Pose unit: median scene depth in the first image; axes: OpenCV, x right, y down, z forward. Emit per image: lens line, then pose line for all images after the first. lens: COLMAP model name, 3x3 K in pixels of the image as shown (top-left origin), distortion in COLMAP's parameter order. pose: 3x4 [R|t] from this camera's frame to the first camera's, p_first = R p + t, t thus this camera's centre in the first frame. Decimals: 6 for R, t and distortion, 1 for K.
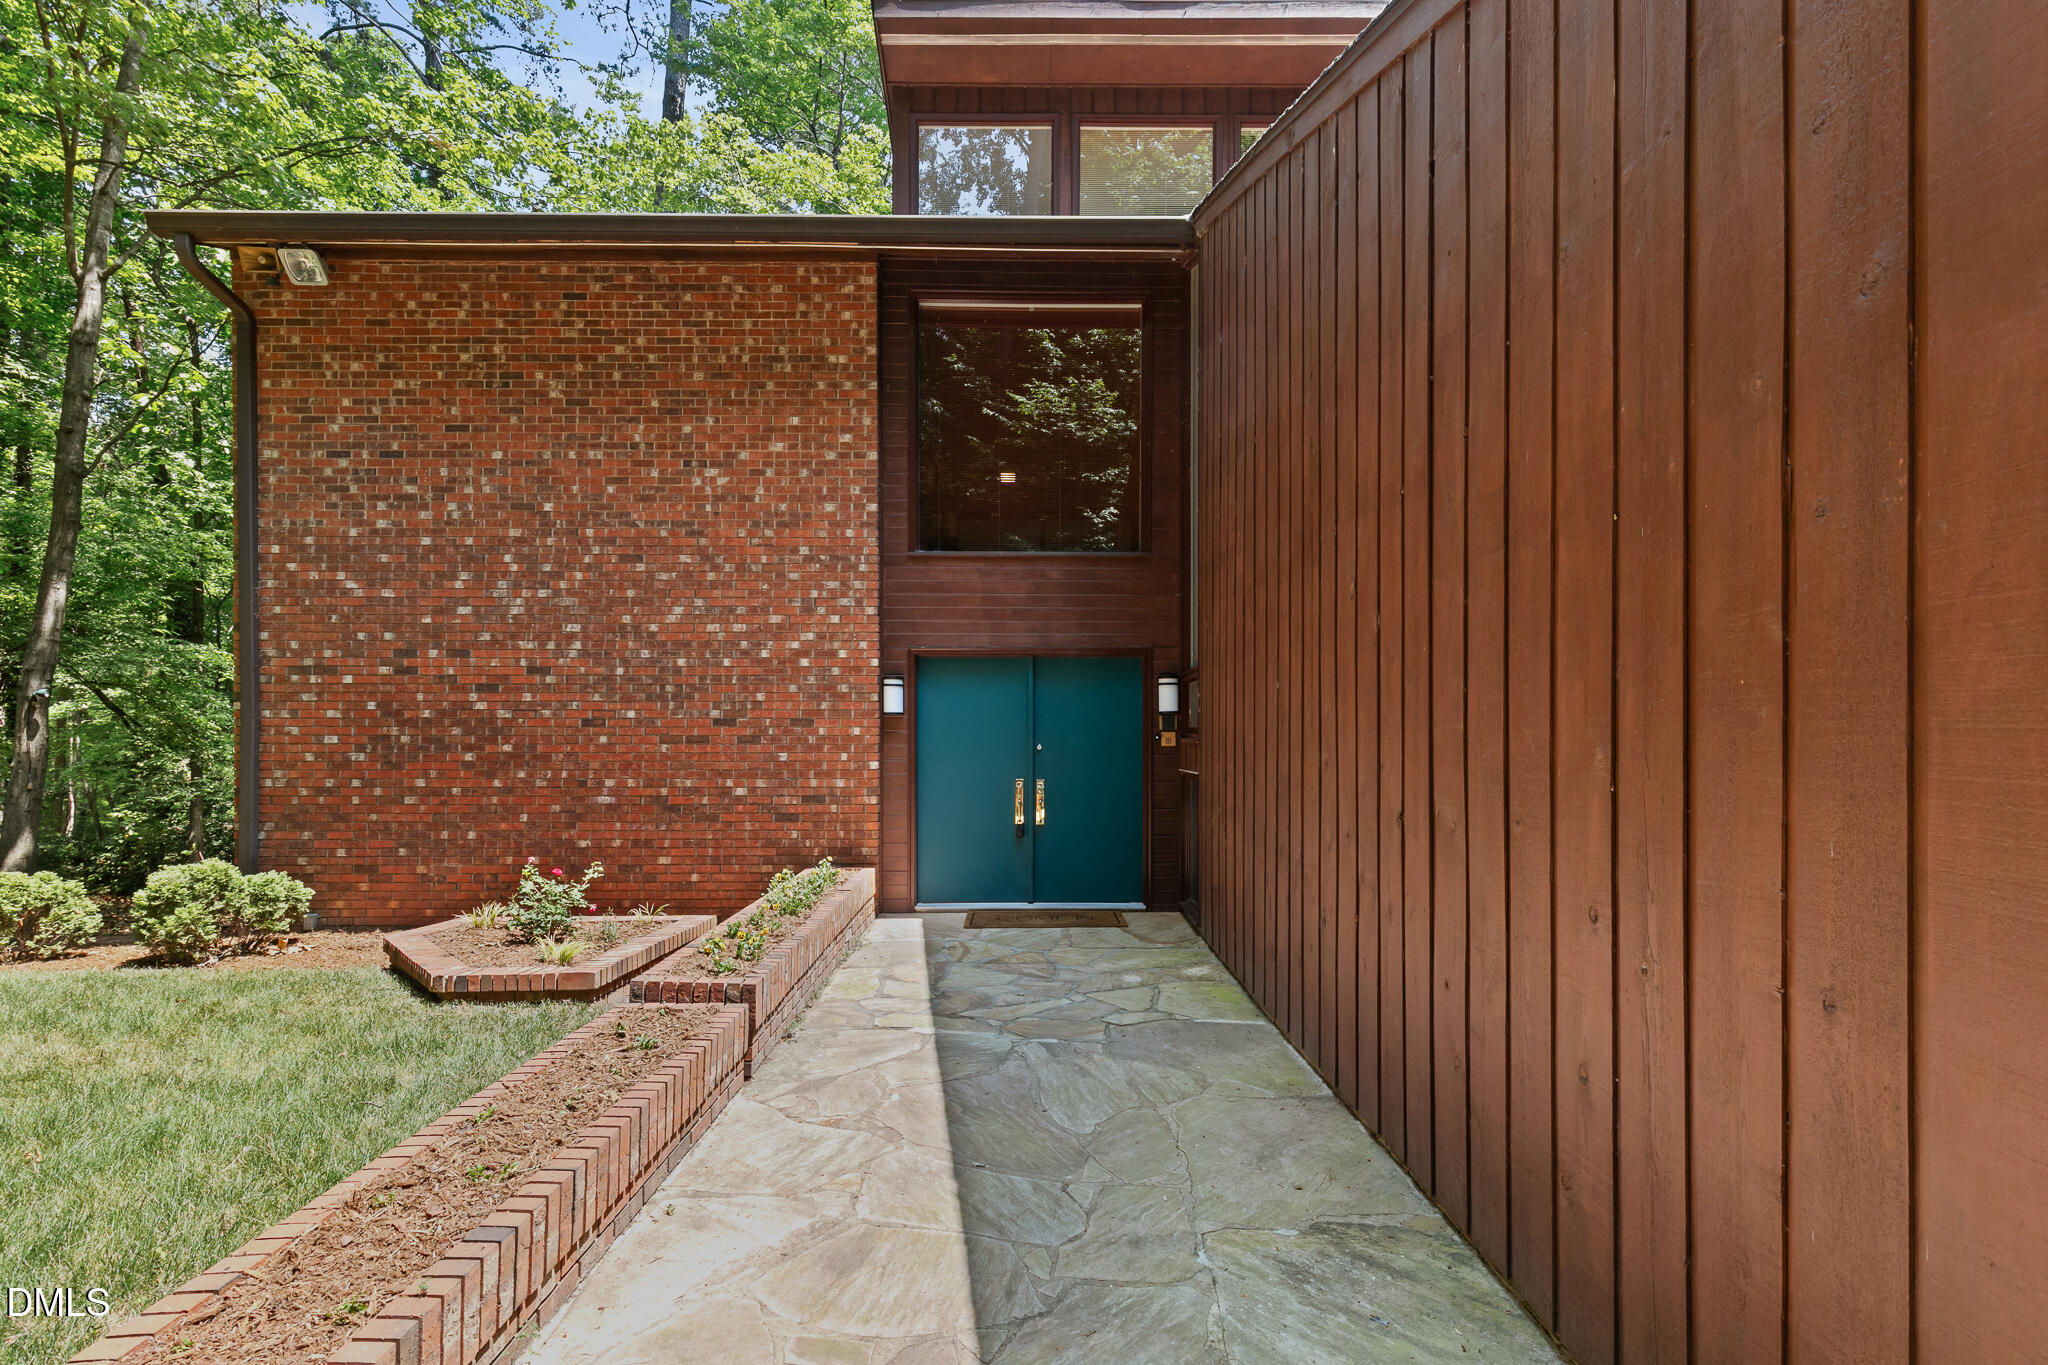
lens RADIAL K [[932.7, 0, 1025.6], [0, 932.7, 729.0], [0, 0, 1]] dist [0.002454, -0.000535]
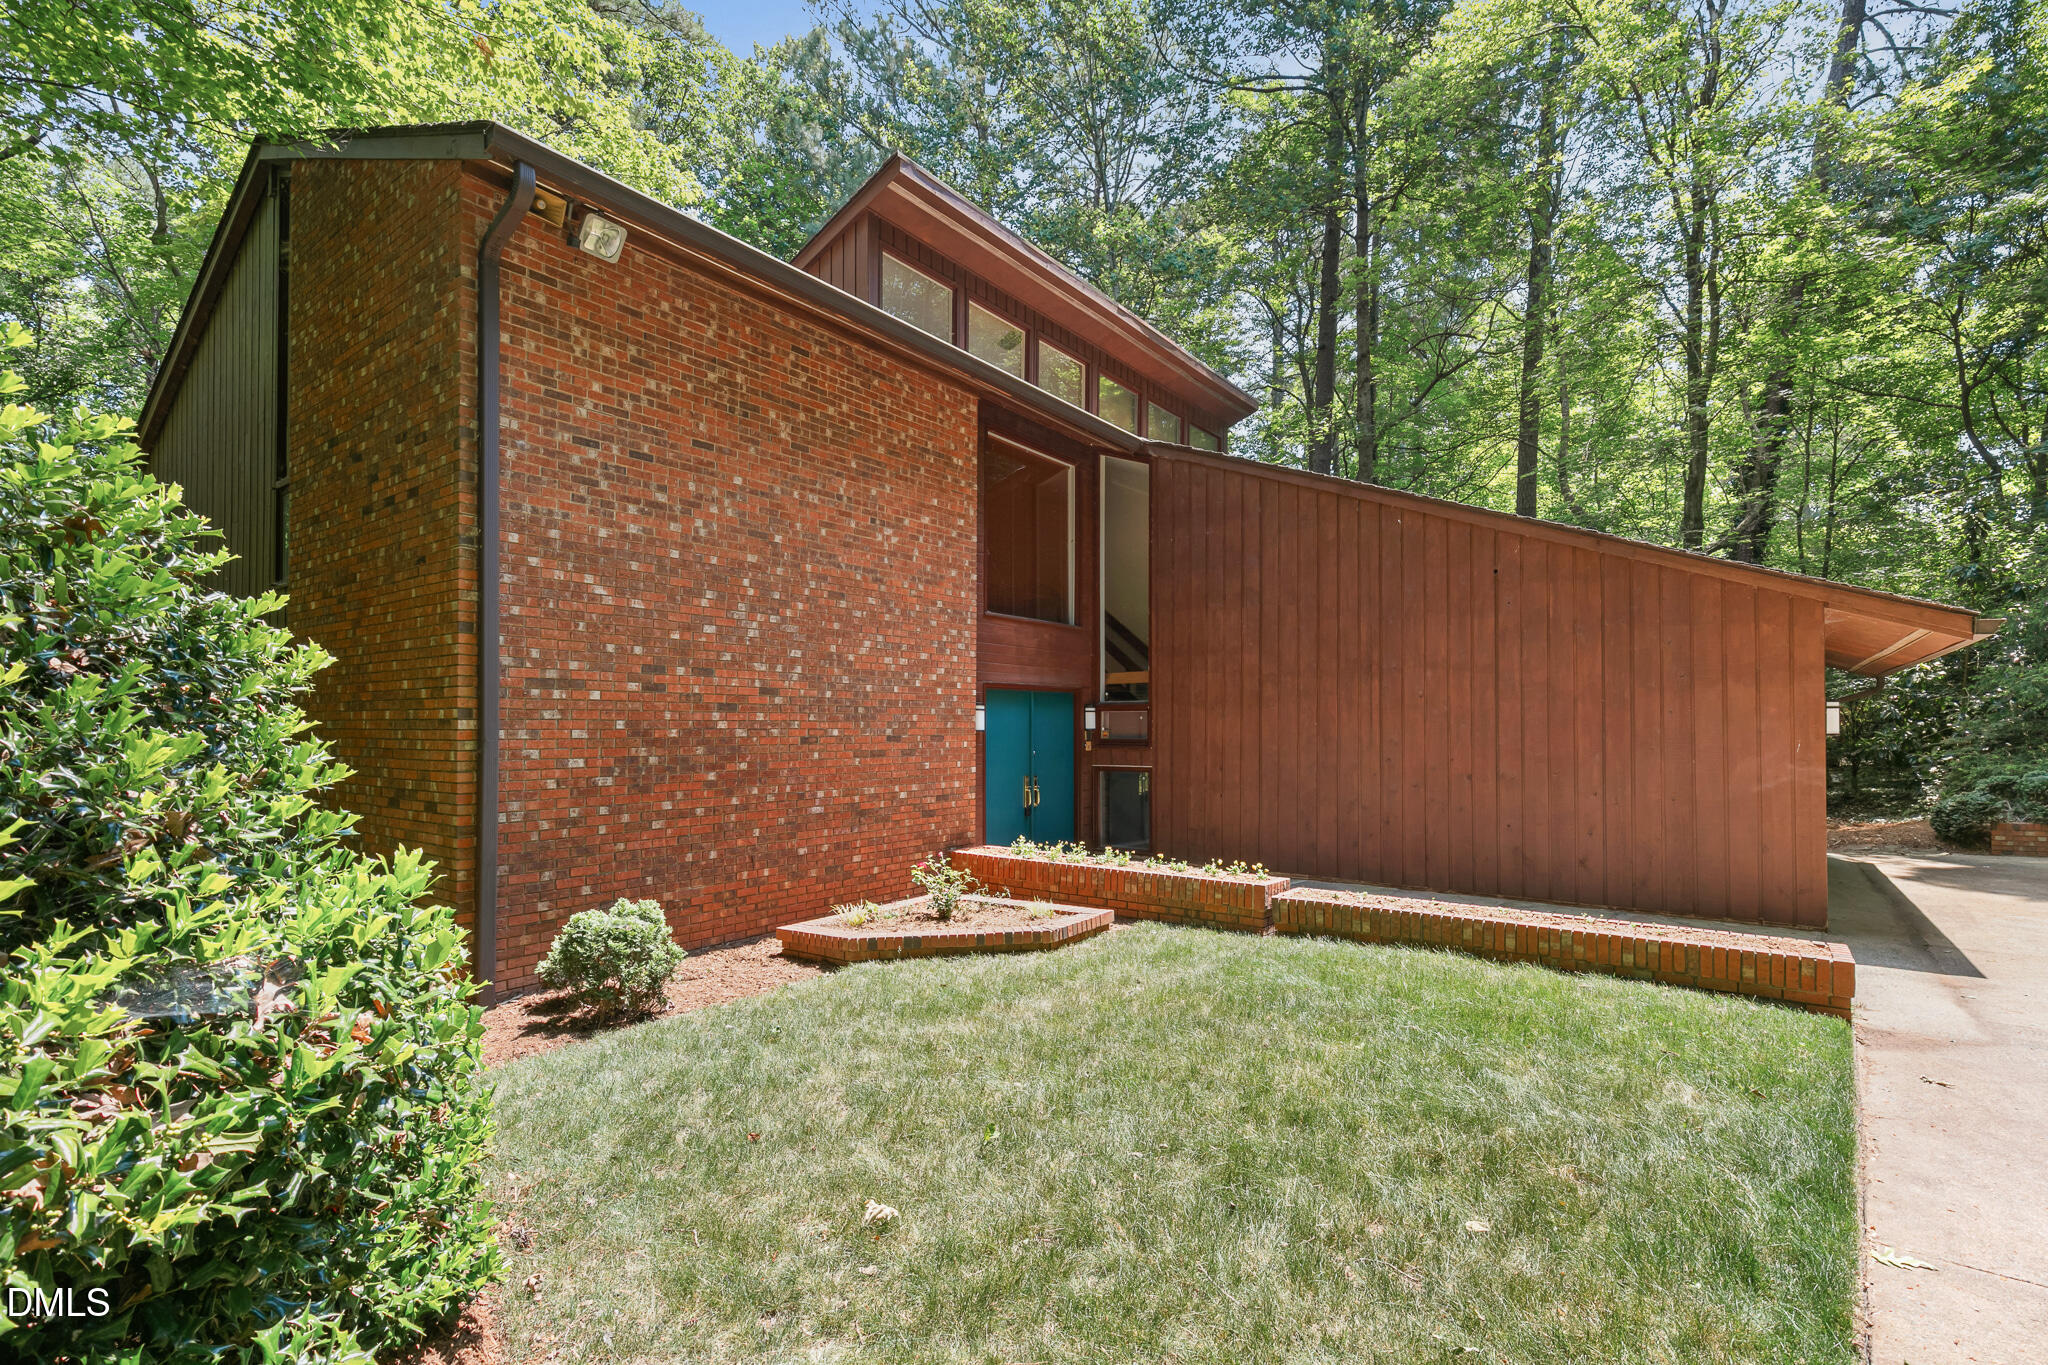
lens RADIAL K [[932.7, 0, 1025.6], [0, 932.7, 729.0], [0, 0, 1]] dist [0.002454, -0.000535]
pose [[0.607865, -0.002627, 0.794036, -1.185868], [0.008906, 0.999954, -0.003510, -0.014105], [-0.793991, 0.009206, 0.607860, 0.128498]]
